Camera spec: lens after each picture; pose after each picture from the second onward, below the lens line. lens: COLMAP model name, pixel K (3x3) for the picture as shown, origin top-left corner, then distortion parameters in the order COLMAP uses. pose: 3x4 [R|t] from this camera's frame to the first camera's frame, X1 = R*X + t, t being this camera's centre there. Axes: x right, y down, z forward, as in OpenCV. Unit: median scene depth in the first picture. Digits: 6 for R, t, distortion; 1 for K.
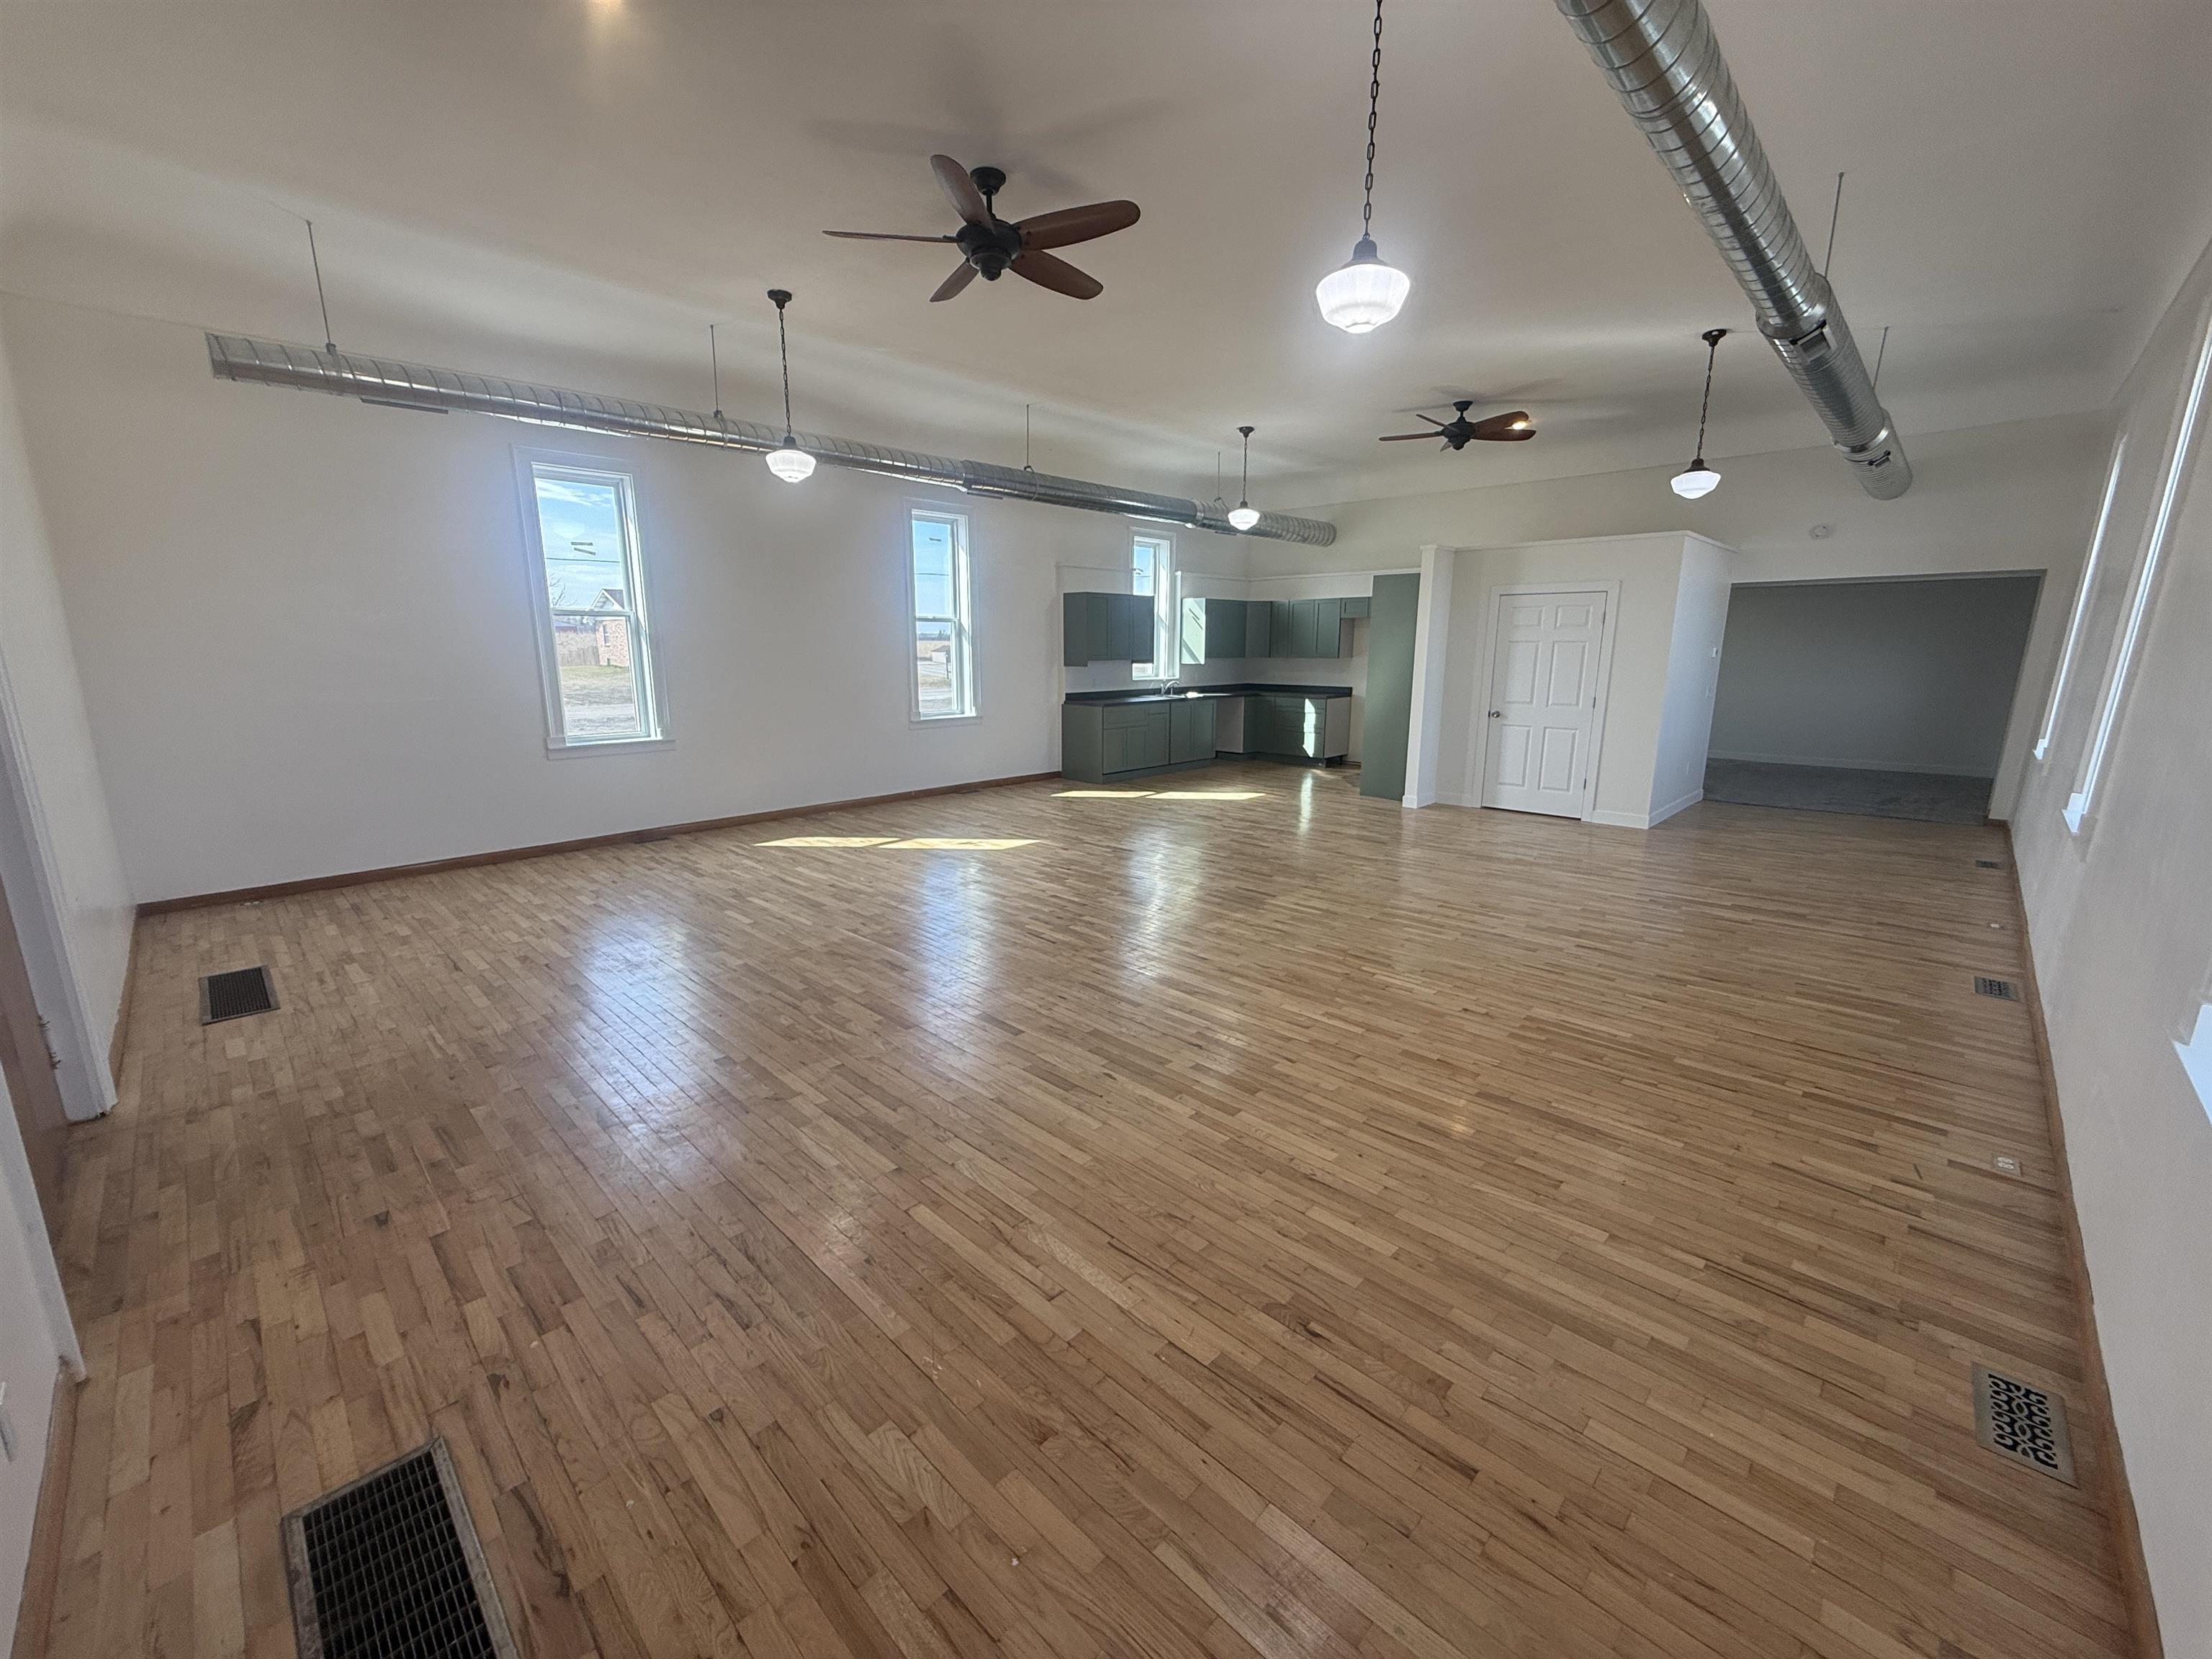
lens RADIAL K [[880.2, 0, 1109.0], [0, 880.2, 832.7], [0, 0, 1]] dist [-0.004336, 0.000539]
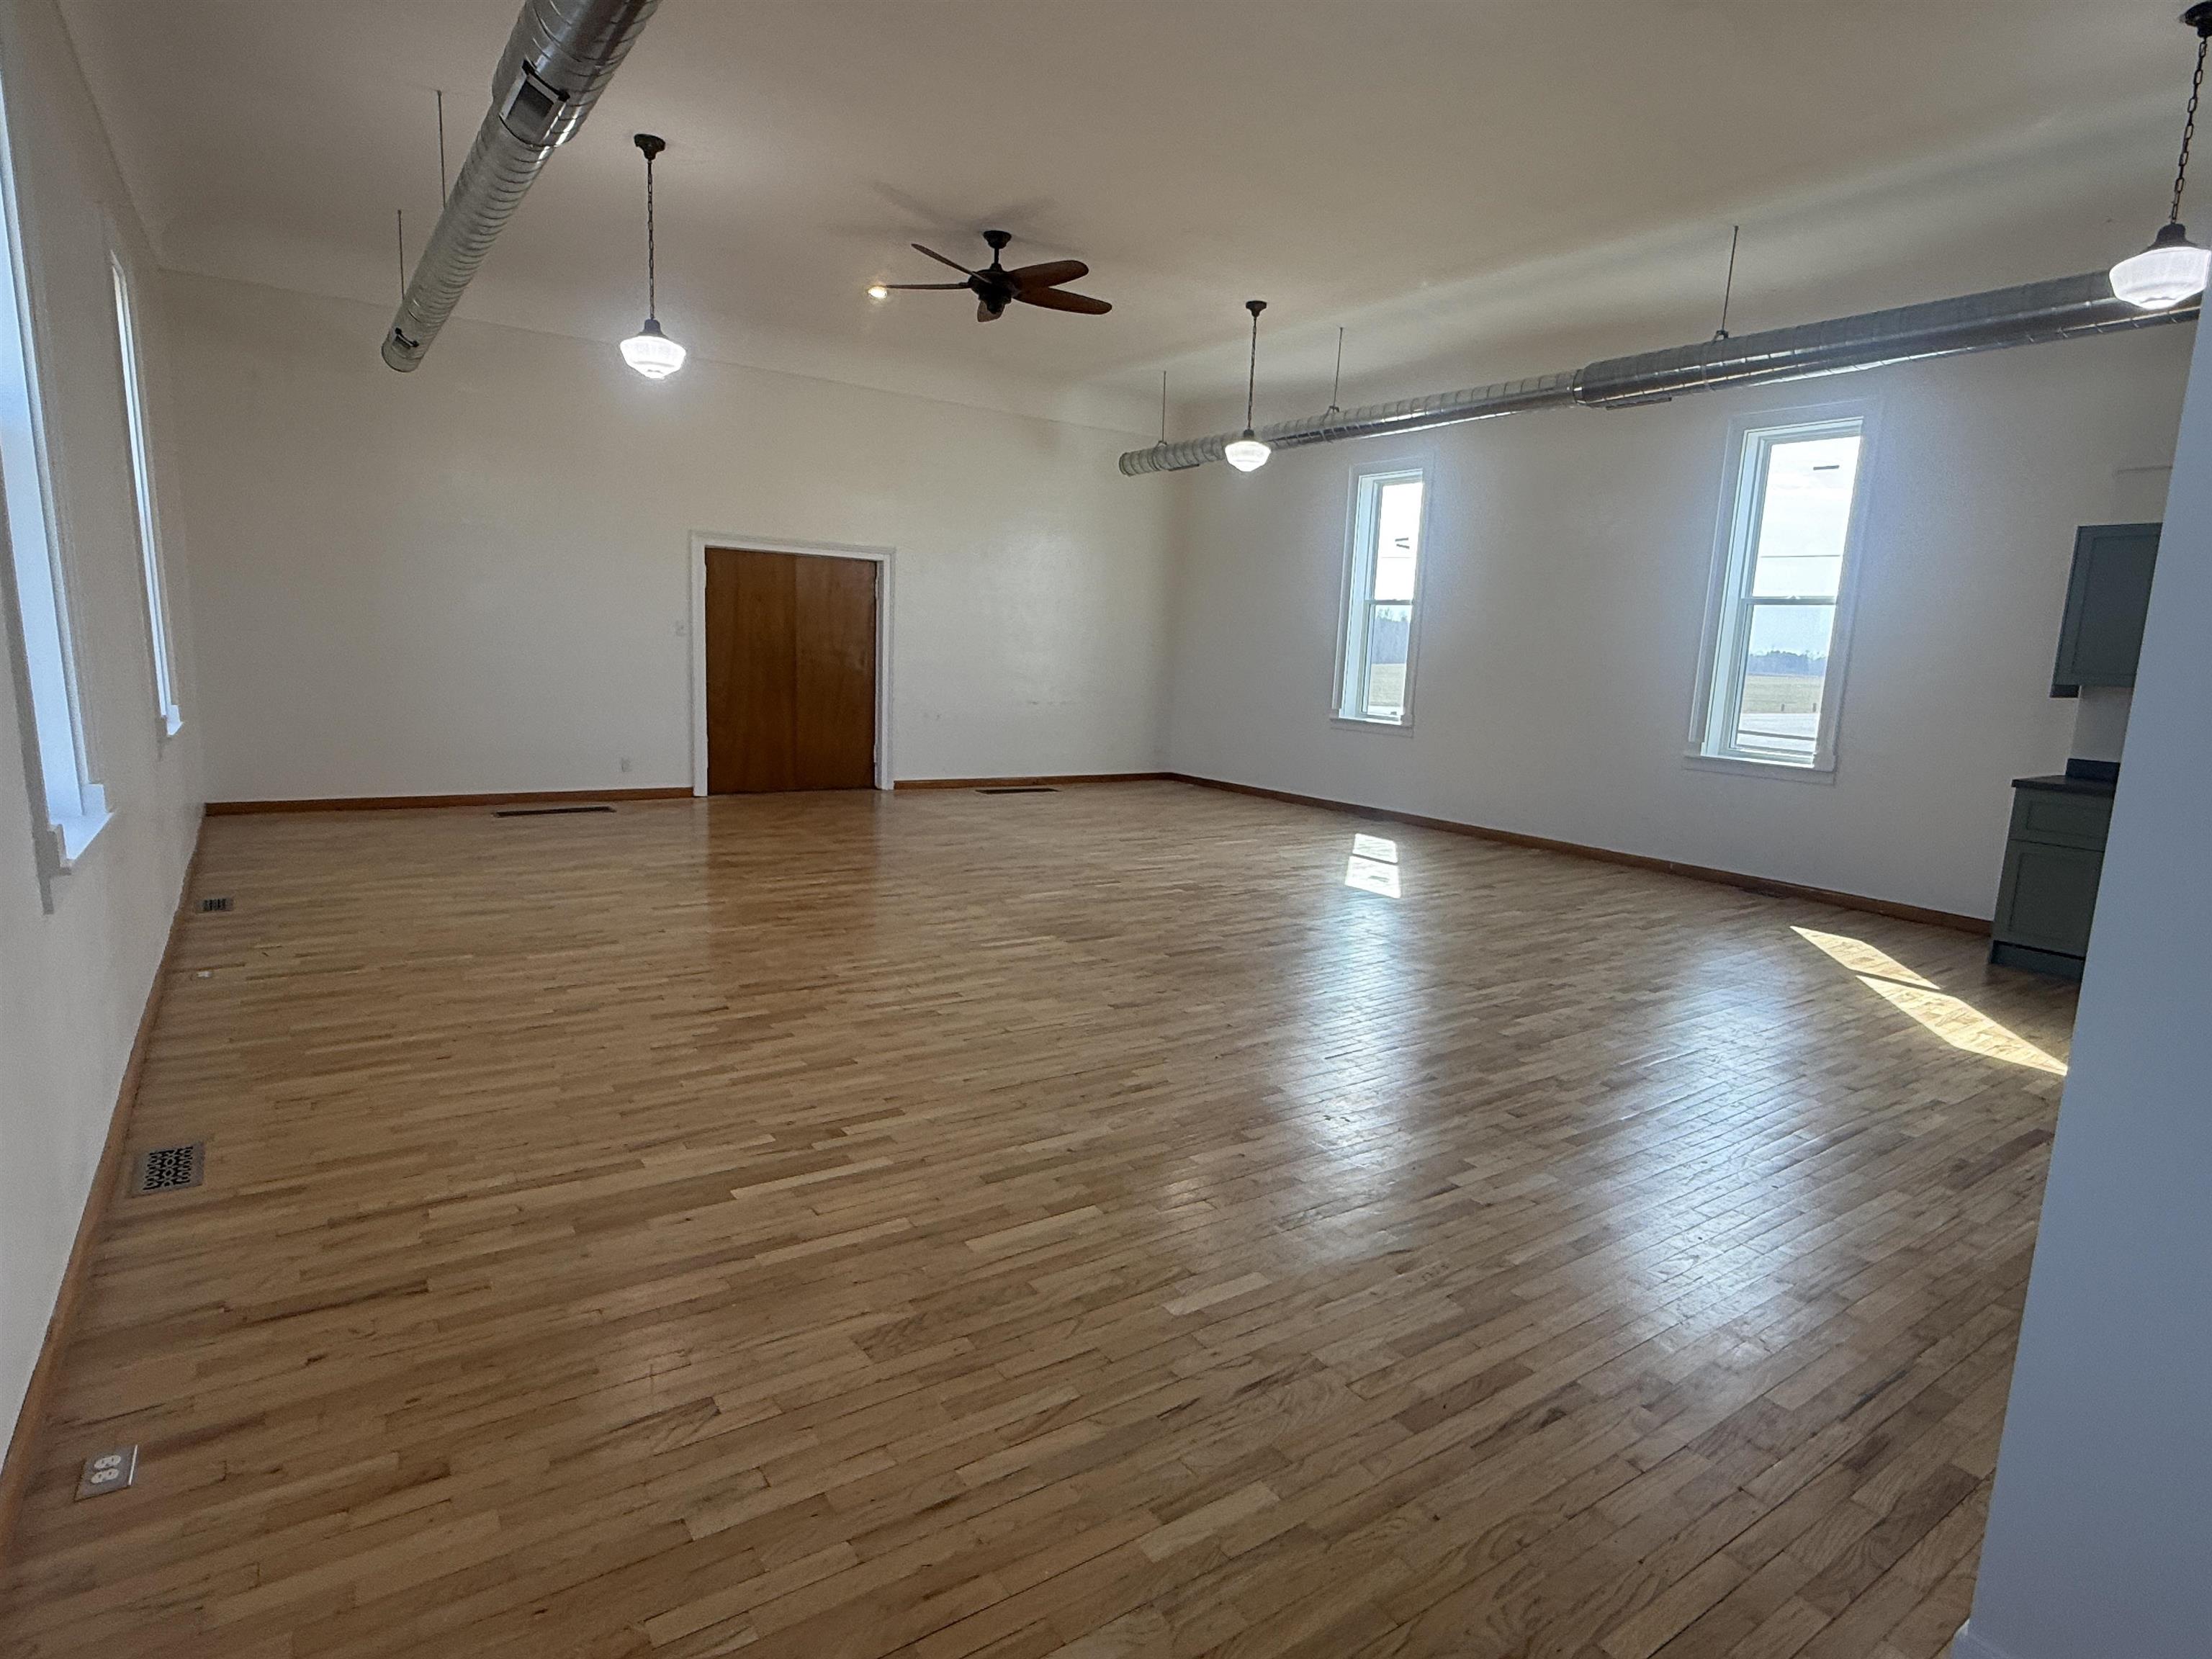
lens RADIAL K [[1182.0, 0, 1115.7], [0, 1182.0, 836.6], [0, 0, 1]] dist [0.000115, -0.001651]
pose [[-0.188303, 0.154785, -0.969837, 1.345416], [-0.246579, 0.948420, 0.199243, -0.261776], [0.950653, 0.276659, -0.140424, 1.366007]]
